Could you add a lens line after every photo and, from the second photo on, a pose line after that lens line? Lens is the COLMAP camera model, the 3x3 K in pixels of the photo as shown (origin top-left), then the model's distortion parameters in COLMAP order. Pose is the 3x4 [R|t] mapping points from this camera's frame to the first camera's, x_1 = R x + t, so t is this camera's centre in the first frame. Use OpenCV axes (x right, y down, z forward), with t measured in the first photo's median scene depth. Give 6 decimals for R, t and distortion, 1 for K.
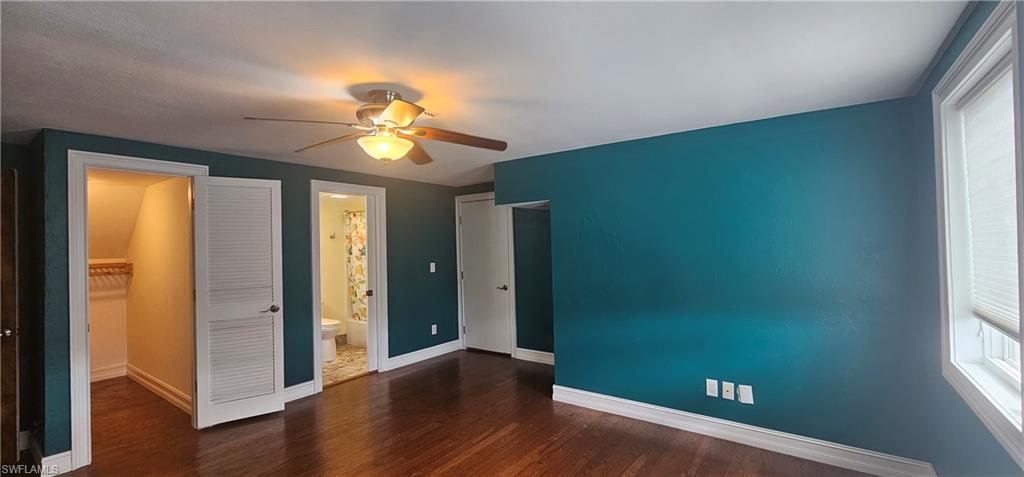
lens RADIAL K [[421.2, 0, 518.1], [0, 421.2, 238.4], [0, 0, 1]] dist [-0.000447, 0.000095]
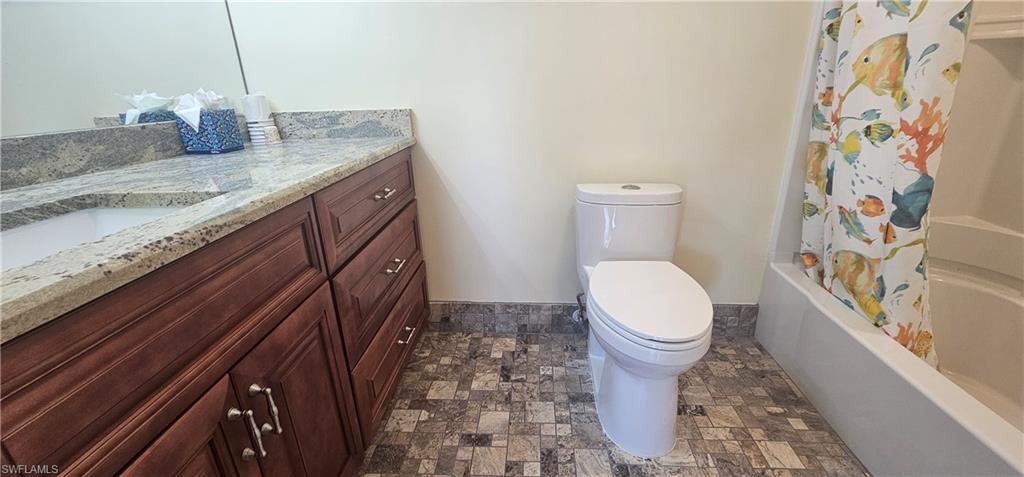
lens RADIAL K [[421.2, 0, 518.1], [0, 421.2, 238.4], [0, 0, 1]] dist [-0.000447, 0.000095]
pose [[0.548123, 0.298833, -0.781192, -0.288401], [0.024191, 0.927940, 0.371943, 0.070574], [0.836048, -0.222768, 0.501396, 0.732357]]
